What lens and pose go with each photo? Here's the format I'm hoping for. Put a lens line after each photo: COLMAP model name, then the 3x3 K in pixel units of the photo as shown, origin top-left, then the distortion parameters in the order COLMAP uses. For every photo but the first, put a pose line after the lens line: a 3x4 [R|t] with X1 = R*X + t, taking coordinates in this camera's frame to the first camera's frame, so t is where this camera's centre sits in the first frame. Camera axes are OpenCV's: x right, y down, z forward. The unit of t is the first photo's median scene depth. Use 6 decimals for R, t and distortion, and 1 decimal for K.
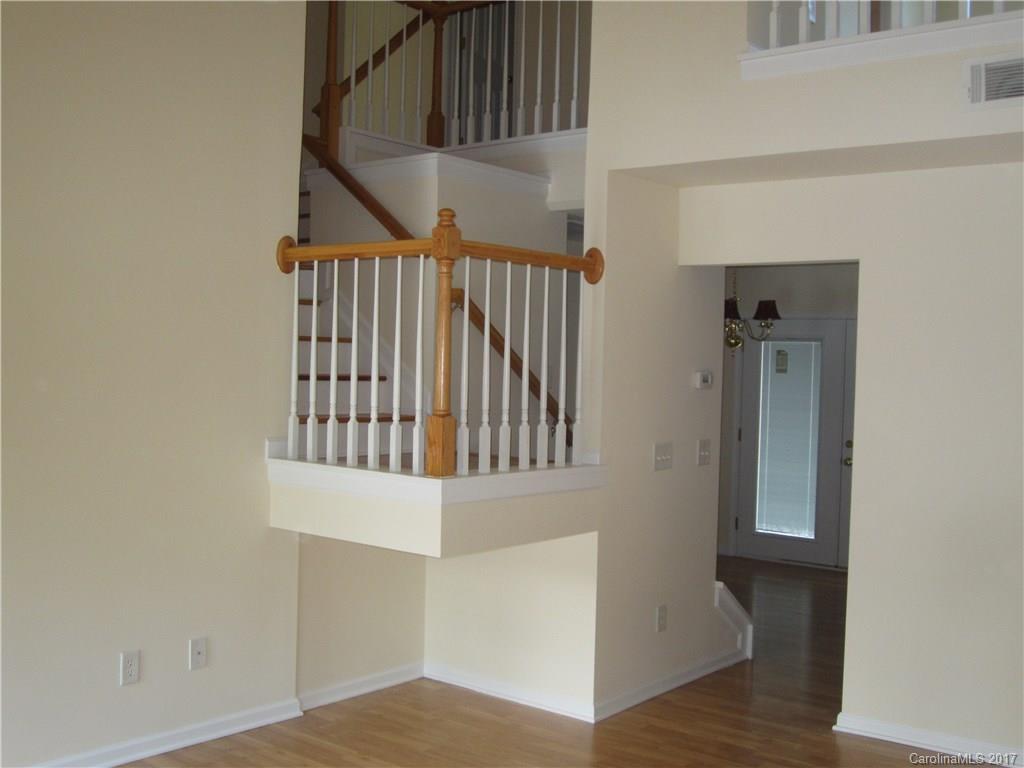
lens RADIAL K [[1136.8, 0, 512.0], [0, 1136.8, 384.0], [0, 0, 1]] dist [-0.075690, -0.024688]
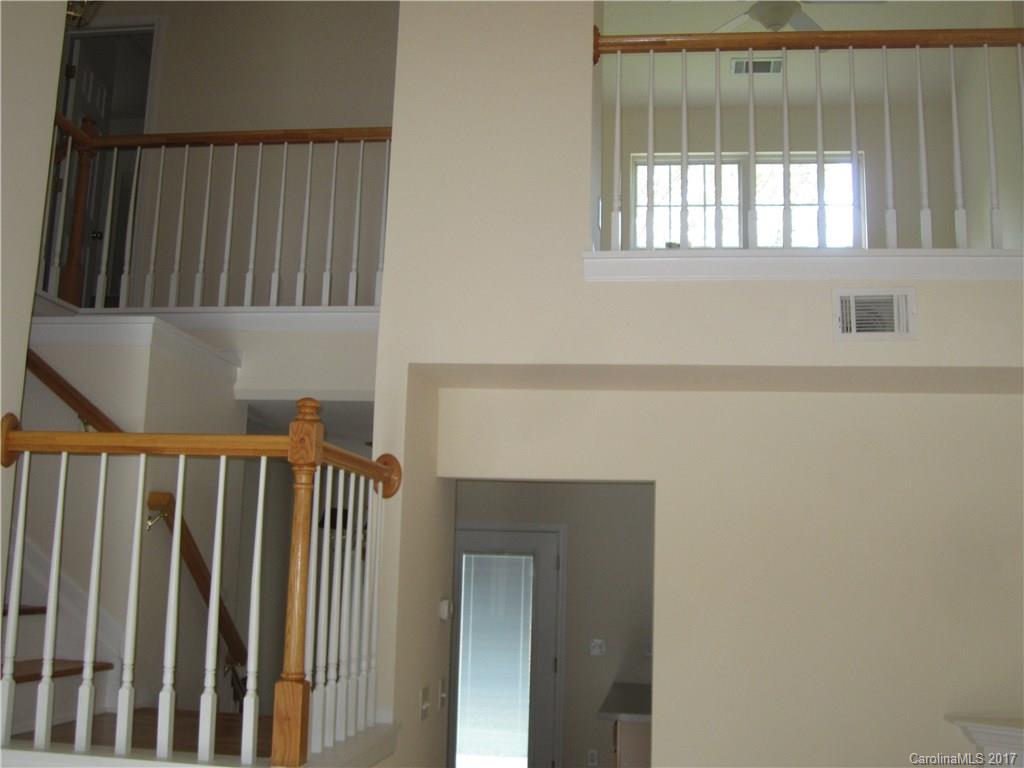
lens RADIAL K [[1136.8, 0, 512.0], [0, 1136.8, 384.0], [0, 0, 1]] dist [-0.075690, -0.024688]
pose [[0.833598, 0.082592, 0.546161, -0.307526], [0.009902, 0.986365, -0.164274, -0.033967], [-0.552282, 0.142347, 0.821415, 0.267849]]
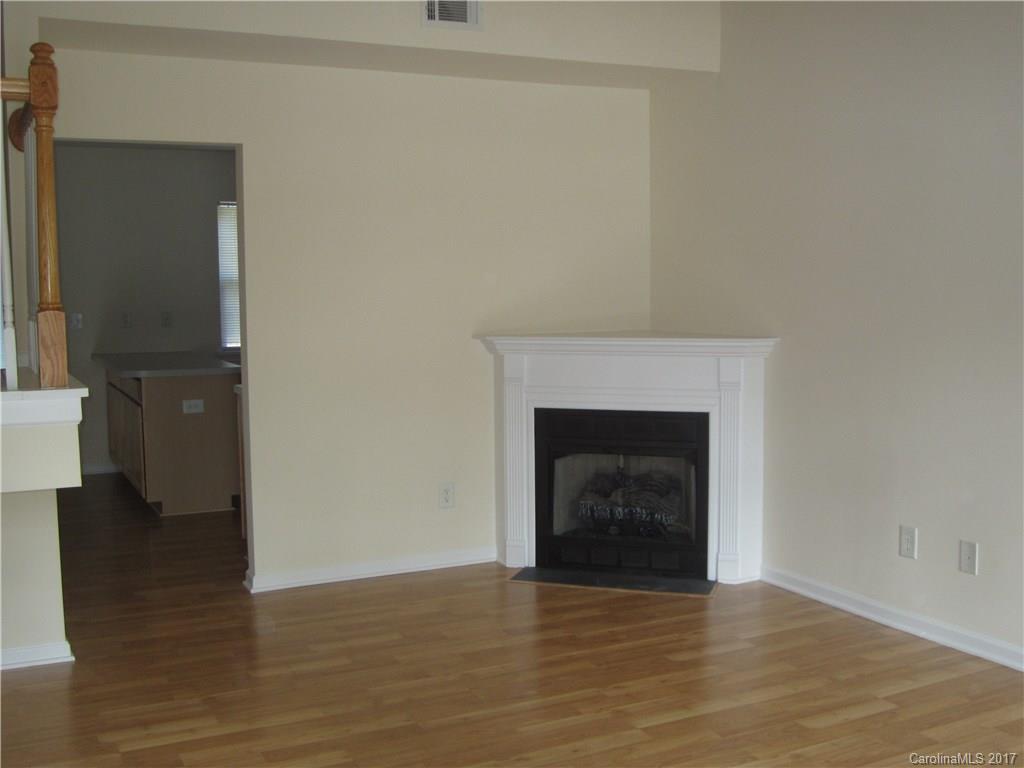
lens RADIAL K [[1136.8, 0, 512.0], [0, 1136.8, 384.0], [0, 0, 1]] dist [-0.075690, -0.024688]
pose [[0.380081, -0.120902, 0.917017, -0.570200], [0.043639, 0.992660, 0.112788, 0.004210], [-0.923923, -0.002851, 0.382567, 0.358249]]
